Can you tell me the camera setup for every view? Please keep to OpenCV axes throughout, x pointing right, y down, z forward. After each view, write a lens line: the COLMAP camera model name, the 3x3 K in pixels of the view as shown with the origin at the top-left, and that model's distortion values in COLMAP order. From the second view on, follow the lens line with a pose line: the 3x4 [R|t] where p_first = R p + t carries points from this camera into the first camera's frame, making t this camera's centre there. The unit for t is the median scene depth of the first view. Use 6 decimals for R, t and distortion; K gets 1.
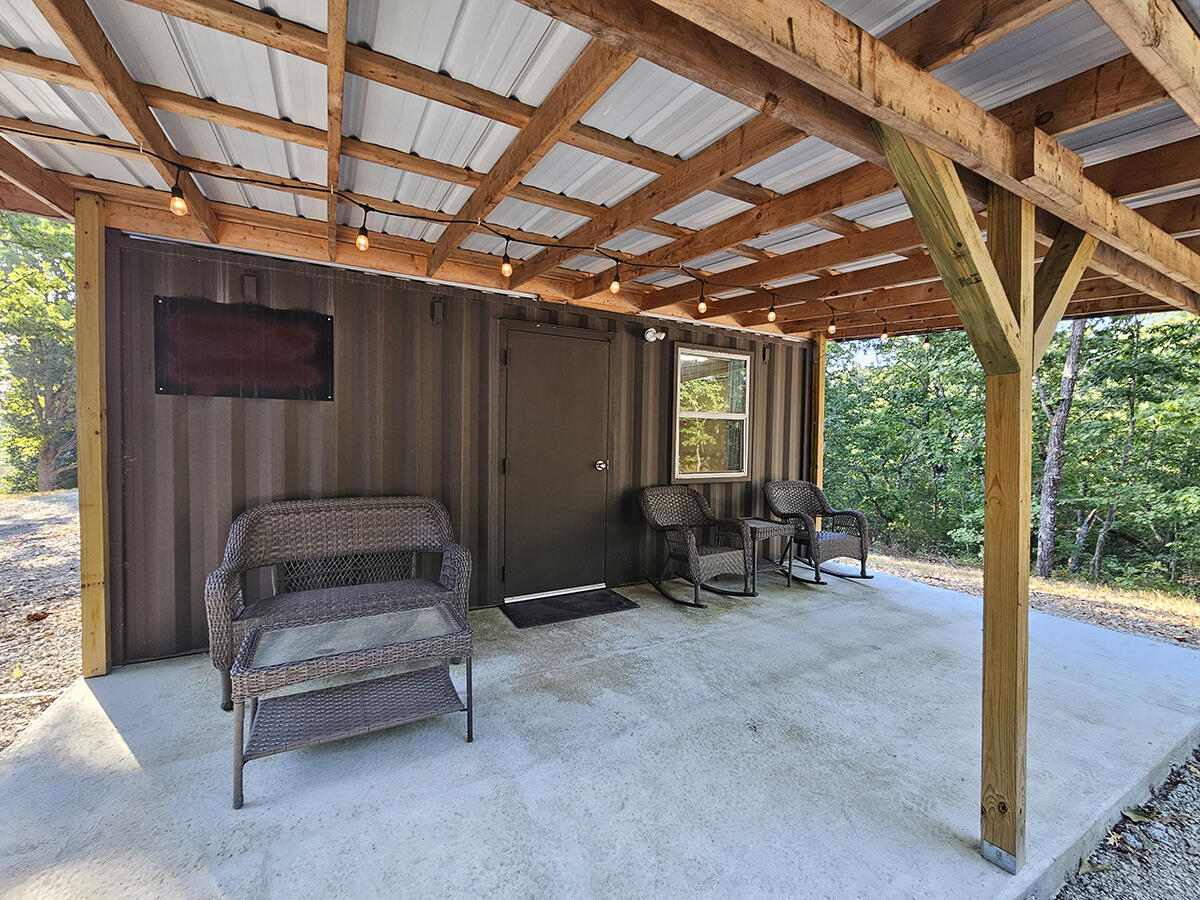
lens RADIAL K [[494.9, 0, 594.9], [0, 494.9, 448.8], [0, 0, 1]] dist [-0.004097, 0.000124]
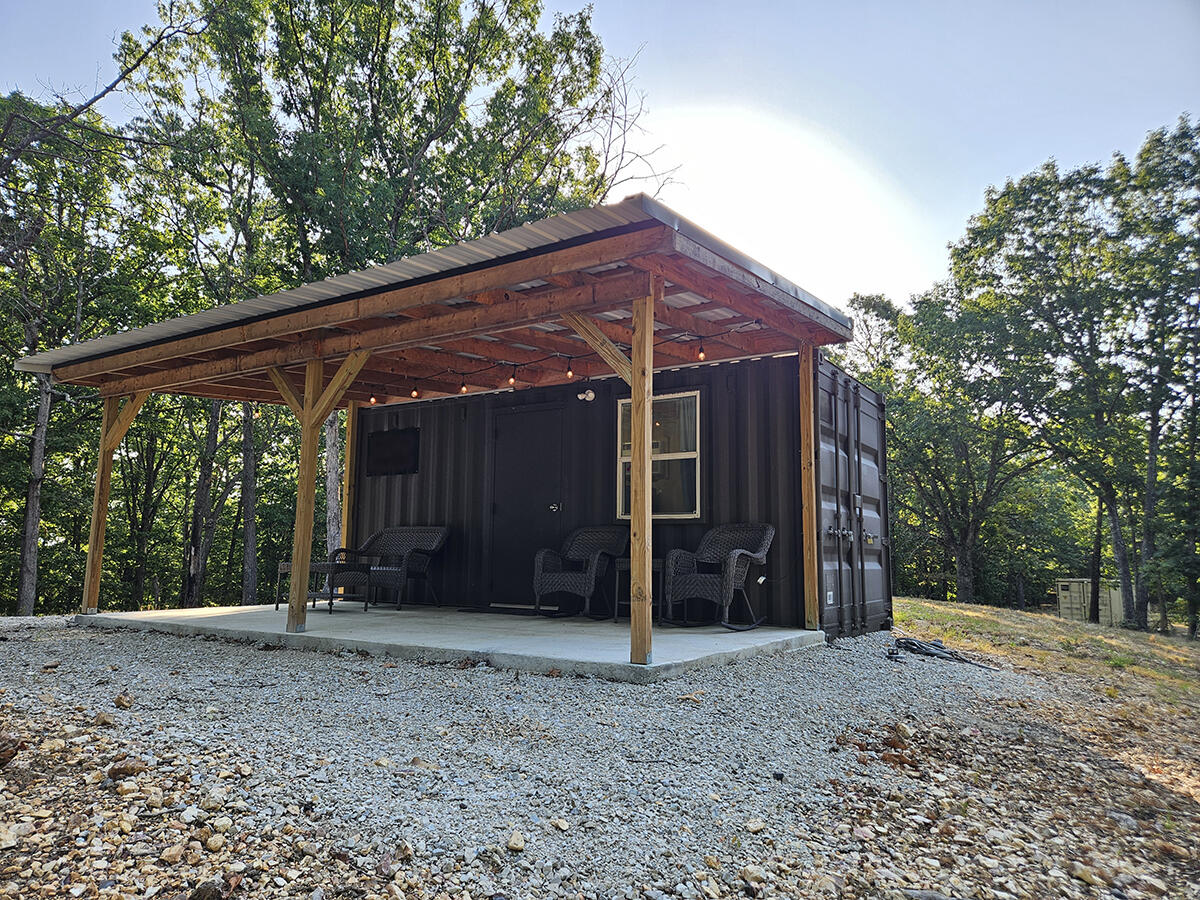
lens RADIAL K [[793.4, 0, 600.0], [0, 793.4, 450.0], [0, 0, 1]] dist [0.043685, -0.035786]
pose [[0.465633, -0.121483, -0.876600, 1.959524], [-0.024575, 0.988376, -0.150027, 0.199822], [0.884636, 0.091400, 0.457236, 0.190083]]
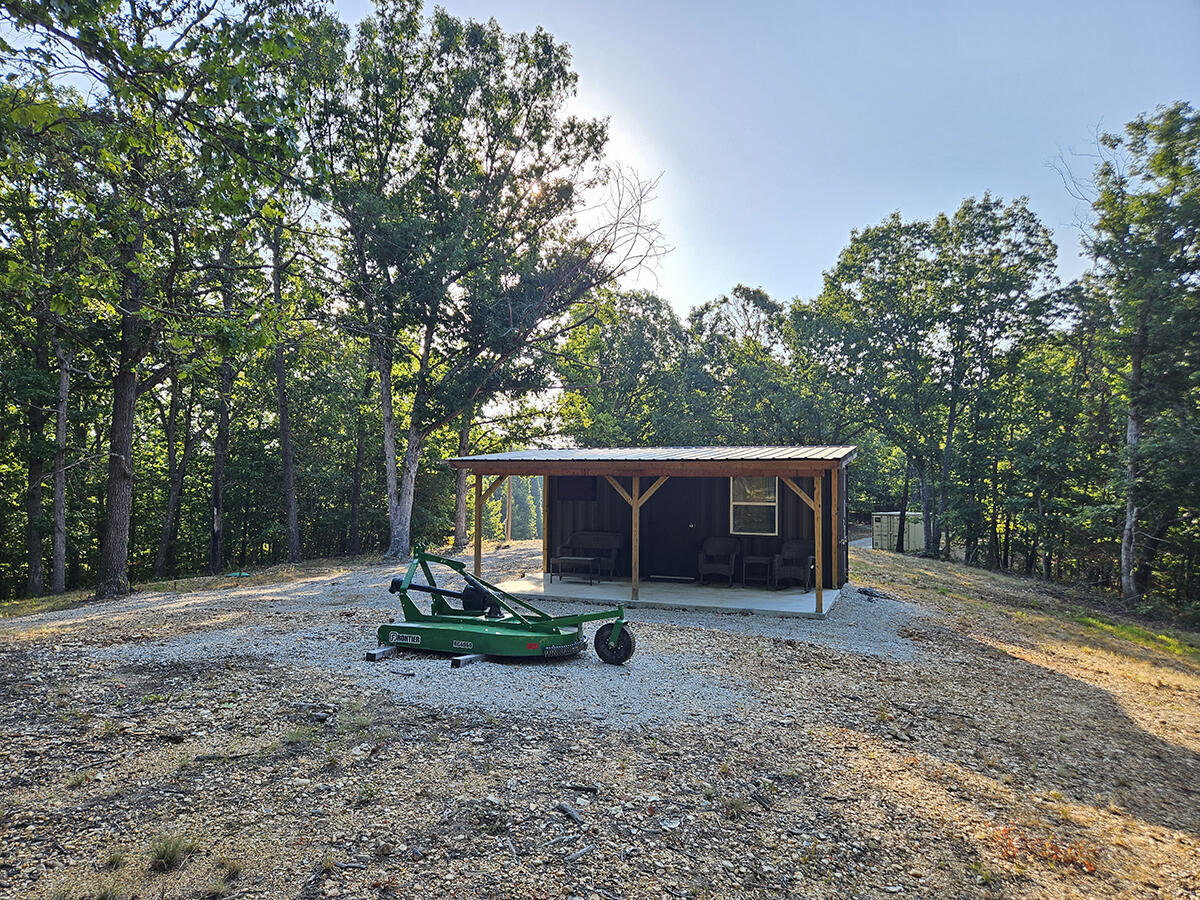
lens RADIAL K [[793.4, 0, 600.0], [0, 793.4, 450.0], [0, 0, 1]] dist [0.043685, -0.035786]
pose [[0.640983, -0.029948, -0.766970, 2.829101], [-0.016904, 0.998445, -0.053114, -0.125563], [0.767369, 0.047010, 0.639481, -1.891078]]
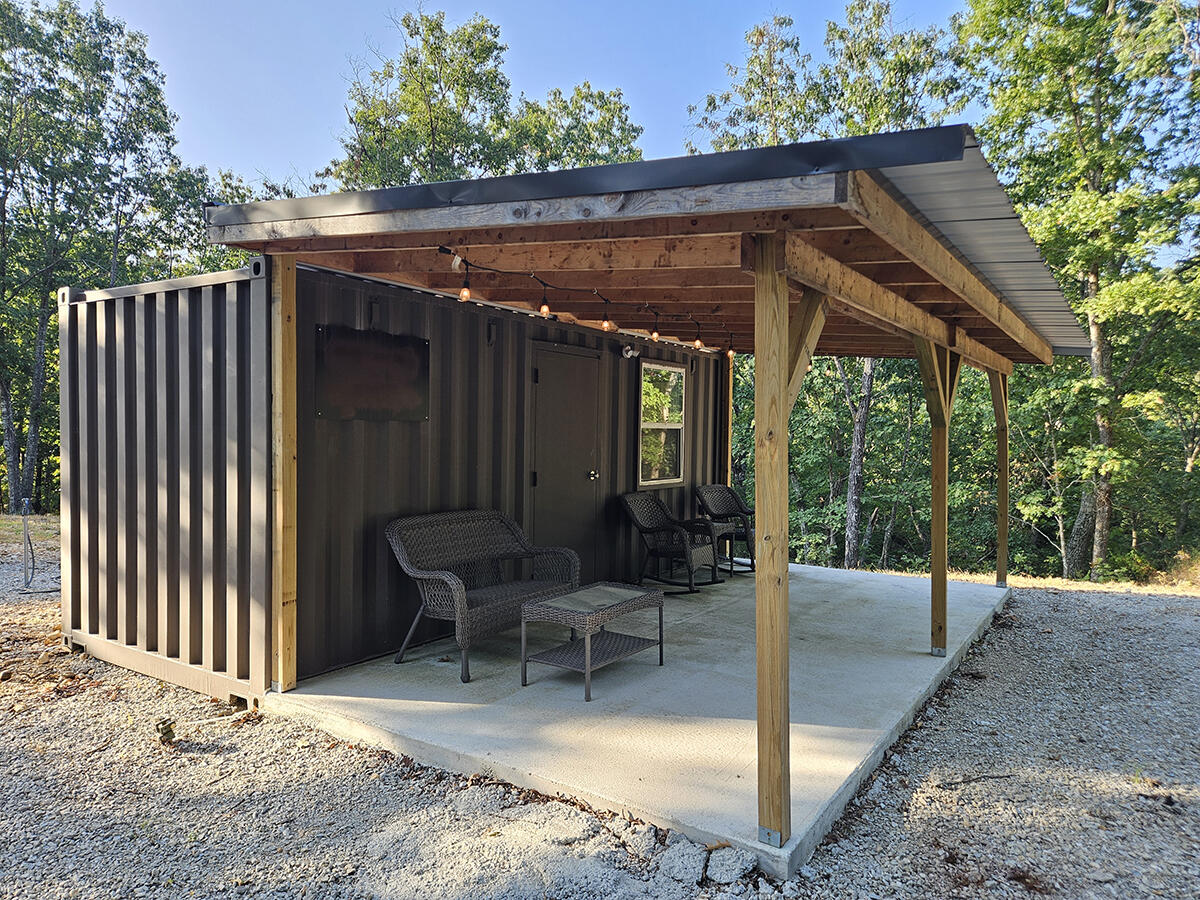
lens RADIAL K [[793.4, 0, 600.0], [0, 793.4, 450.0], [0, 0, 1]] dist [0.043685, -0.035786]
pose [[0.887140, -0.014615, 0.461269, -0.815113], [0.012084, 0.999891, 0.008440, -0.037403], [-0.461342, -0.001913, 0.887220, -0.550636]]
